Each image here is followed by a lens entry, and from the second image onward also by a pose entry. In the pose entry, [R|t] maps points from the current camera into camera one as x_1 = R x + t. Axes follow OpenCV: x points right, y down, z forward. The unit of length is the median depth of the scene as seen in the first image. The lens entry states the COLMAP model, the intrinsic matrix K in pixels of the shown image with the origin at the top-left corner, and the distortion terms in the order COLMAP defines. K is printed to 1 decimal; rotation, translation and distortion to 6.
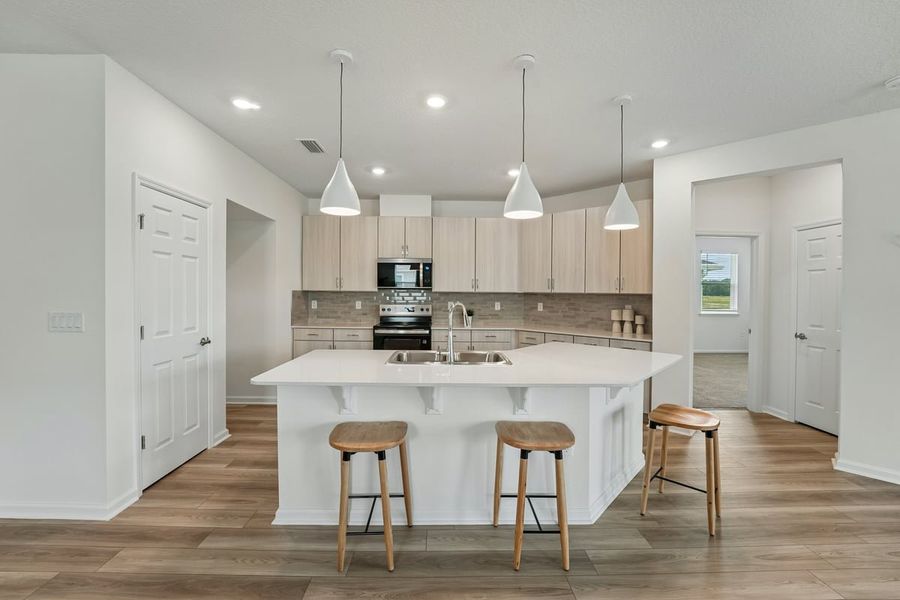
lens RADIAL K [[378.8, 0, 442.5], [0, 378.8, 293.7], [0, 0, 1]] dist [-0.018706, 0.000347]
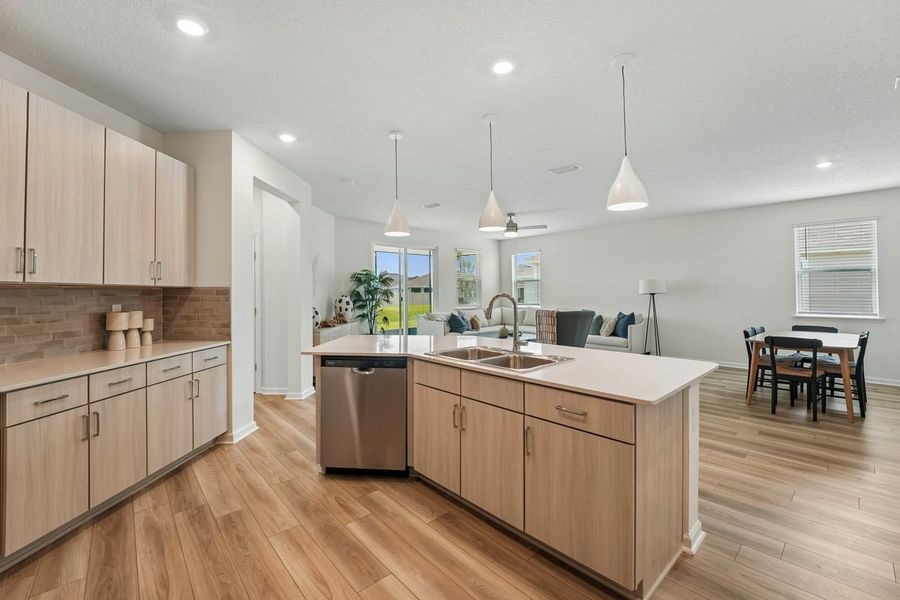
lens RADIAL K [[375.7, 0, 451.6], [0, 375.7, 287.4], [0, 0, 1]] dist [-0.009803, -0.000158]
pose [[-0.667991, 0.001102, 0.744168, -0.314603], [-0.003356, 0.999984, -0.004493, 0.002420], [-0.744162, -0.005498, -0.667977, 0.919999]]
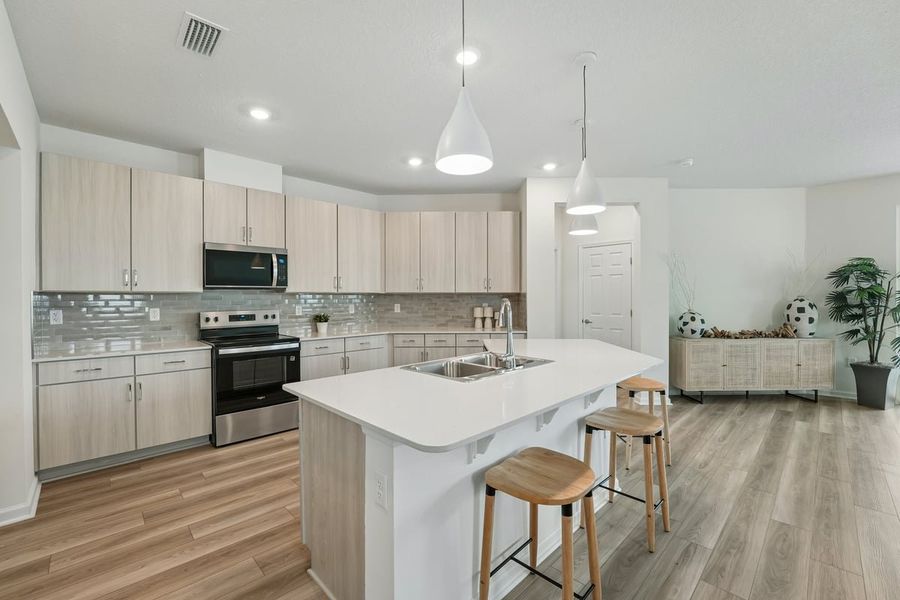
lens RADIAL K [[378.0, 0, 450.0], [0, 378.0, 300.0], [0, 0, 1]] dist [-0.023497, 0.000045]
pose [[0.725379, -0.017019, 0.688140, -0.328315], [0.014463, 0.999850, 0.009482, 0.007819], [-0.688198, 0.003075, 0.725516, 0.236641]]
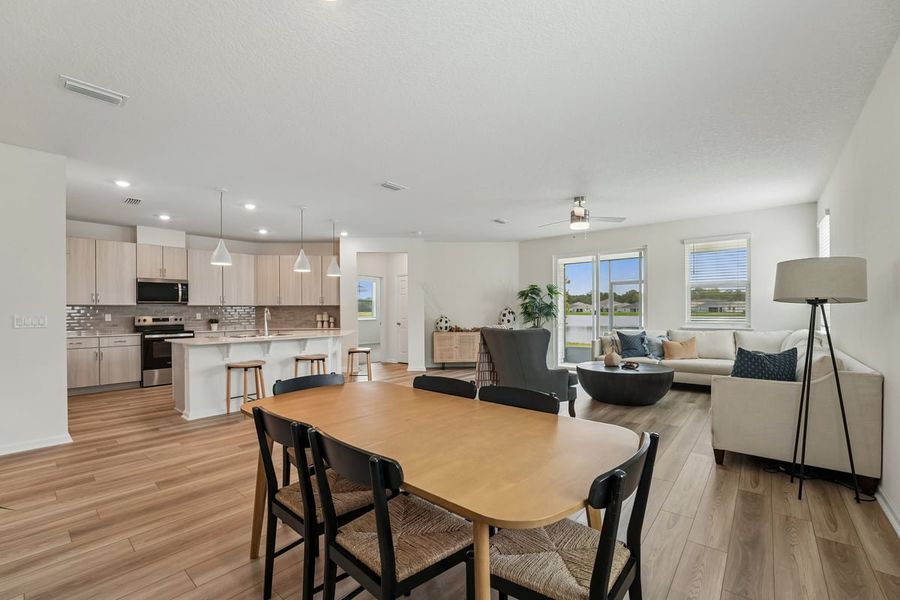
lens RADIAL K [[384.5, 0, 451.0], [0, 384.5, 310.3], [0, 0, 1]] dist [-0.027970, -0.000046]
pose [[0.652503, -0.013742, 0.757661, -0.455401], [0.016444, 0.999857, 0.003973, 0.023037], [-0.757608, 0.009866, 0.652636, -0.585244]]
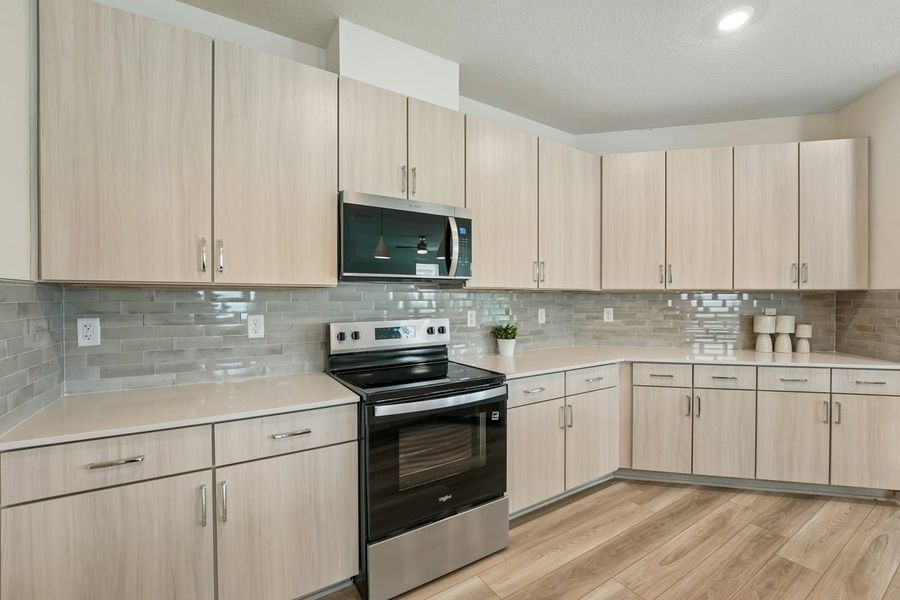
lens RADIAL K [[378.0, 0, 450.0], [0, 378.0, 300.0], [0, 0, 1]] dist [-0.023497, 0.000045]
pose [[0.852583, -0.012211, 0.522450, -0.281755], [0.011072, 0.999925, 0.005303, 0.006026], [-0.522475, 0.001263, 0.852654, 0.686436]]
